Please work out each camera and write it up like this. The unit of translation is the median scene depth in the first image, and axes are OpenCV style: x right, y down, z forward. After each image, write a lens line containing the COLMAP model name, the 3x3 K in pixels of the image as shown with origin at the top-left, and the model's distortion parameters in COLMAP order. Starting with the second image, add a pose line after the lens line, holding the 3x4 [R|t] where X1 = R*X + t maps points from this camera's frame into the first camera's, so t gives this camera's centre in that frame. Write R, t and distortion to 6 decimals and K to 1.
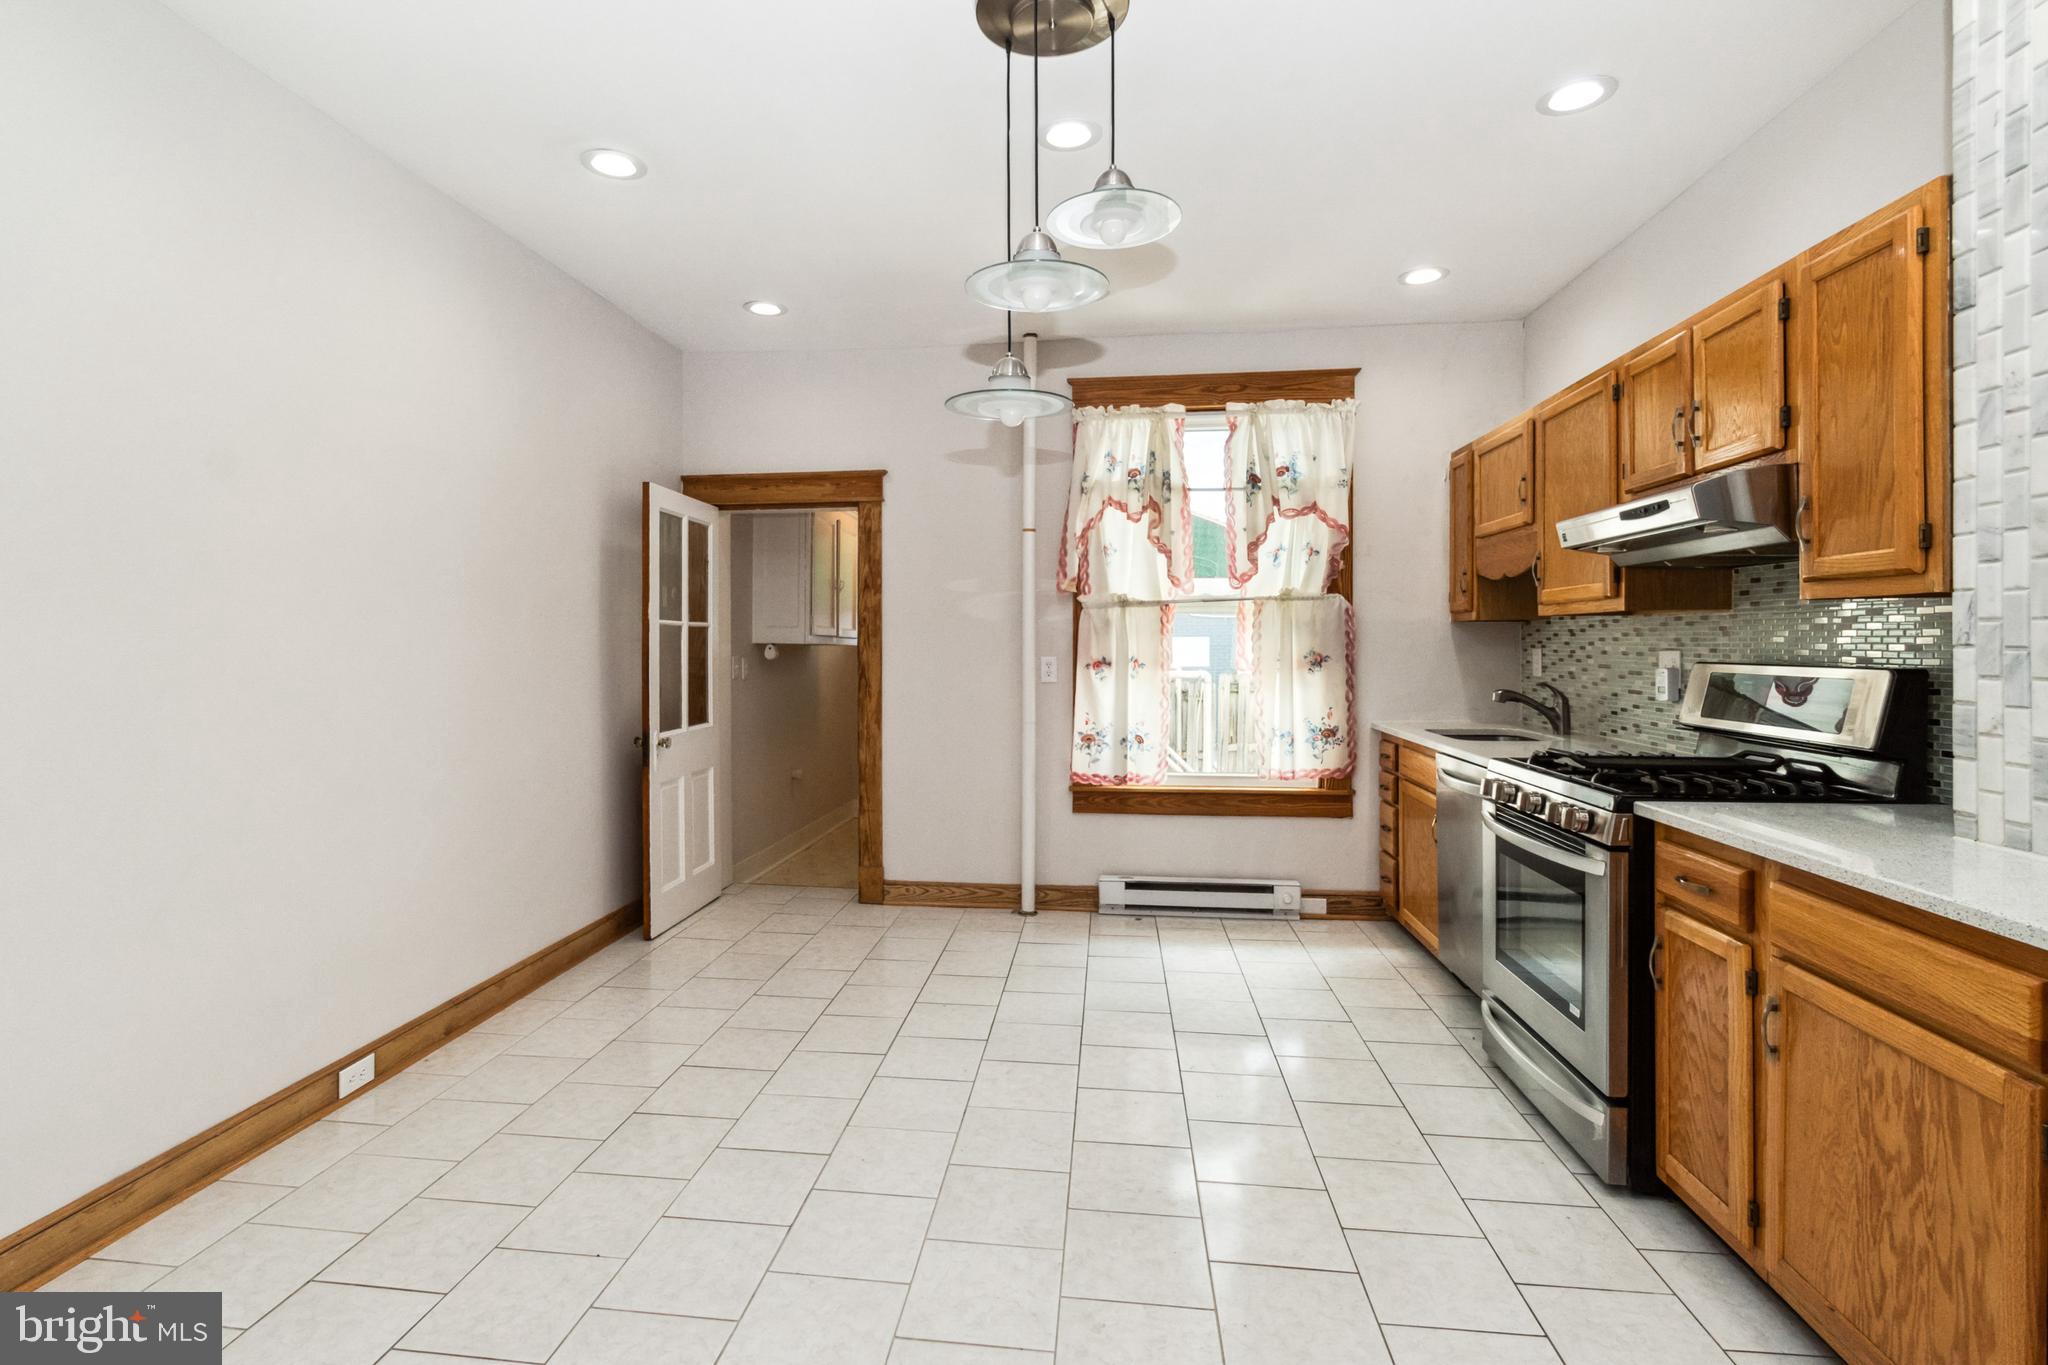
lens RADIAL K [[975.1, 0, 984.1], [0, 975.1, 651.6], [0, 0, 1]] dist [-0.002149, -0.000885]
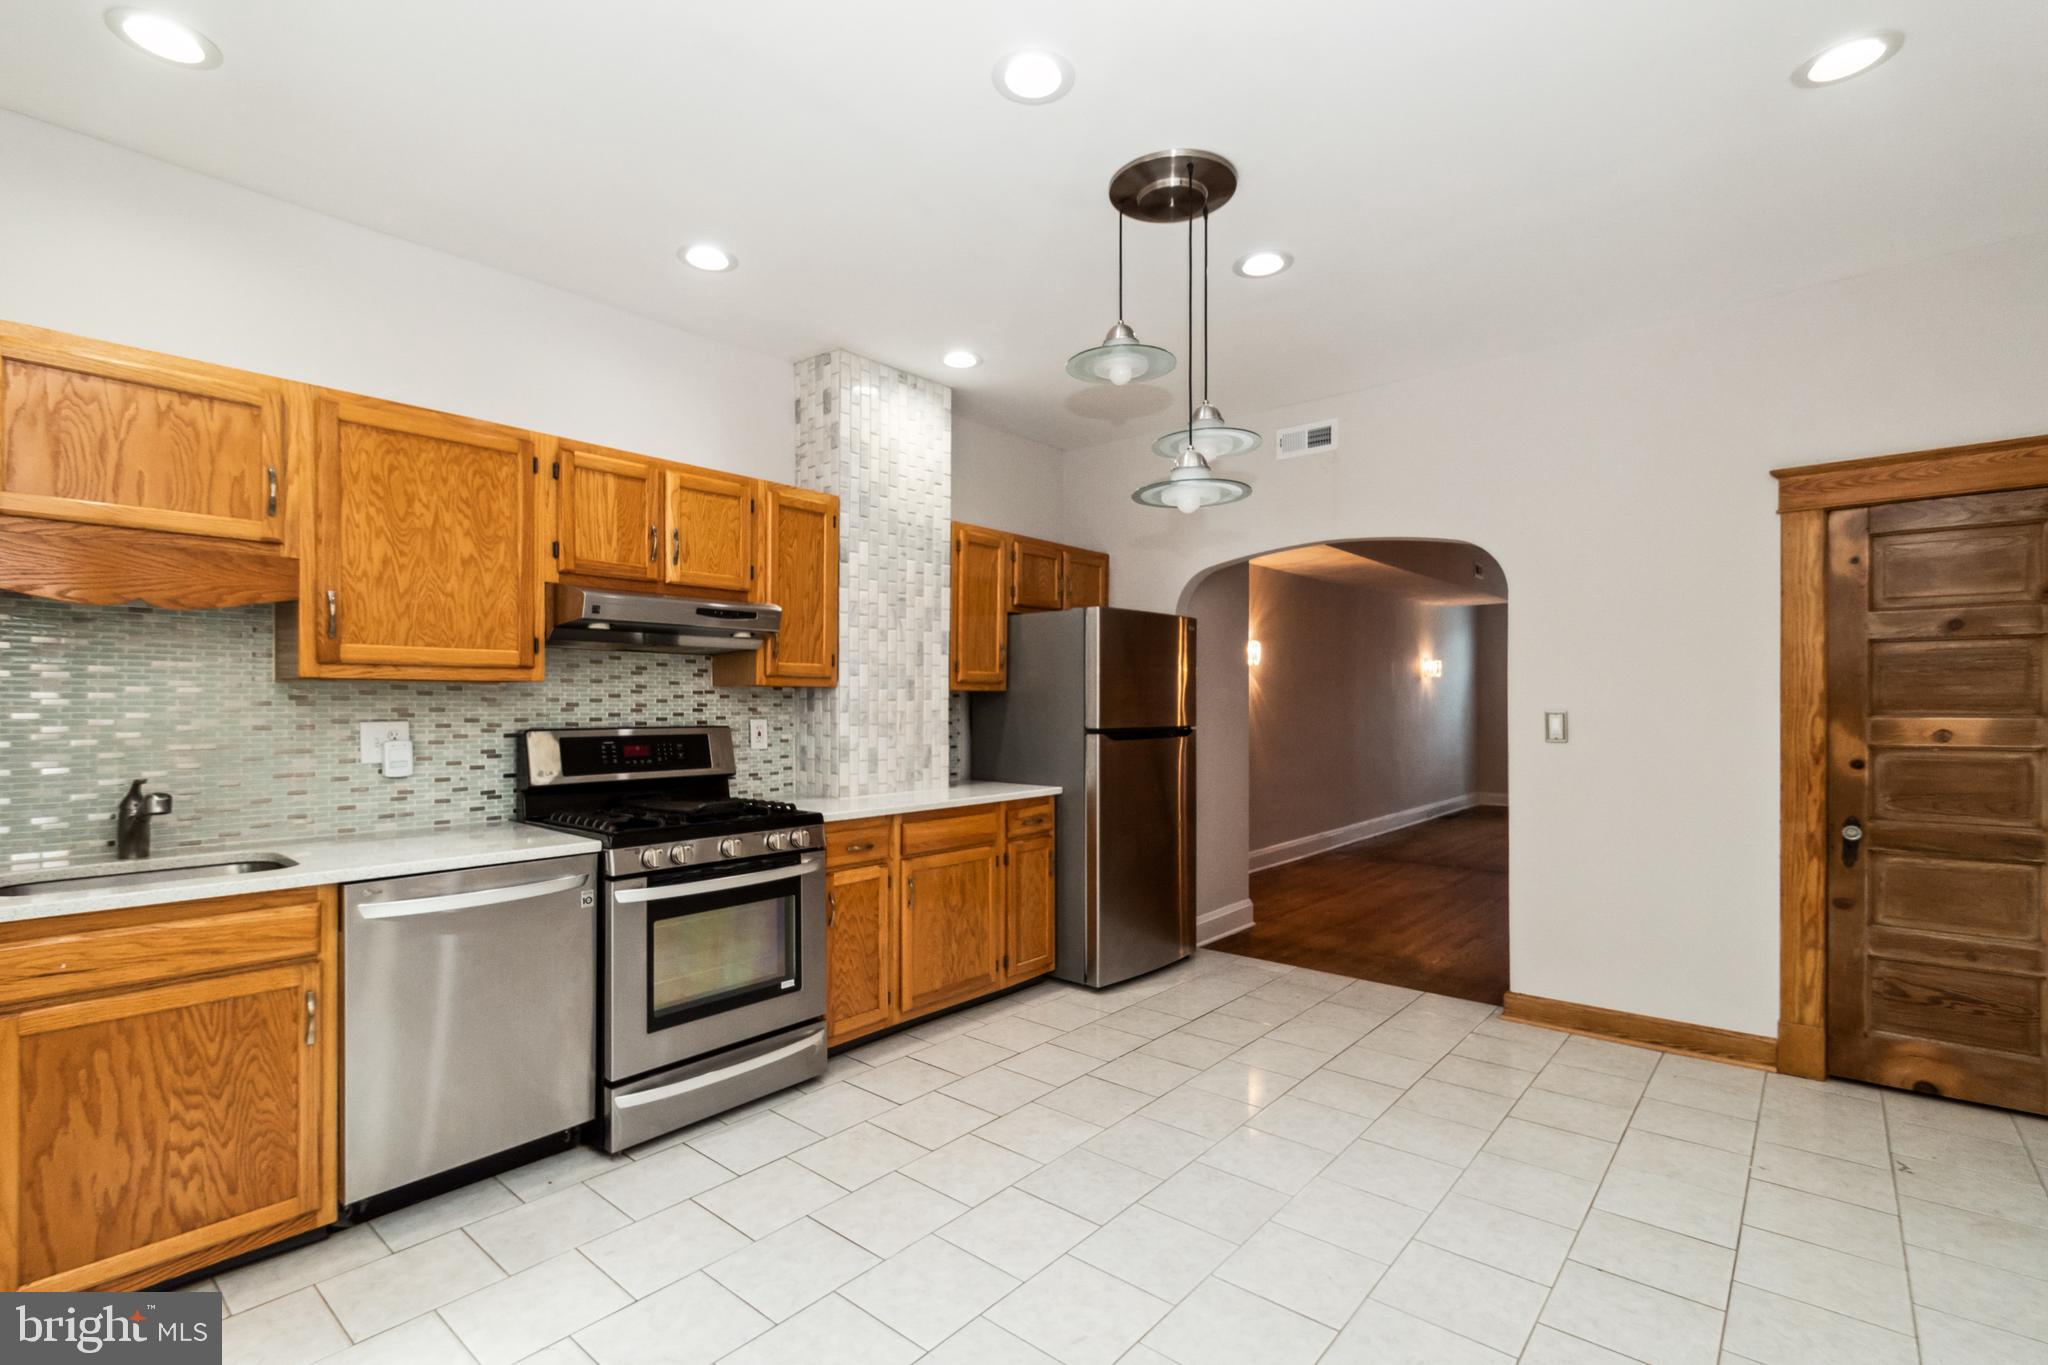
lens RADIAL K [[929.4, 0, 1015.5], [0, 929.4, 708.4], [0, 0, 1]] dist [-0.002368, -0.001169]
pose [[-0.839350, 0.001402, 0.543589, -0.192329], [0.008260, 0.999914, 0.010175, -0.013021], [-0.543528, 0.013030, -0.839290, 1.022380]]
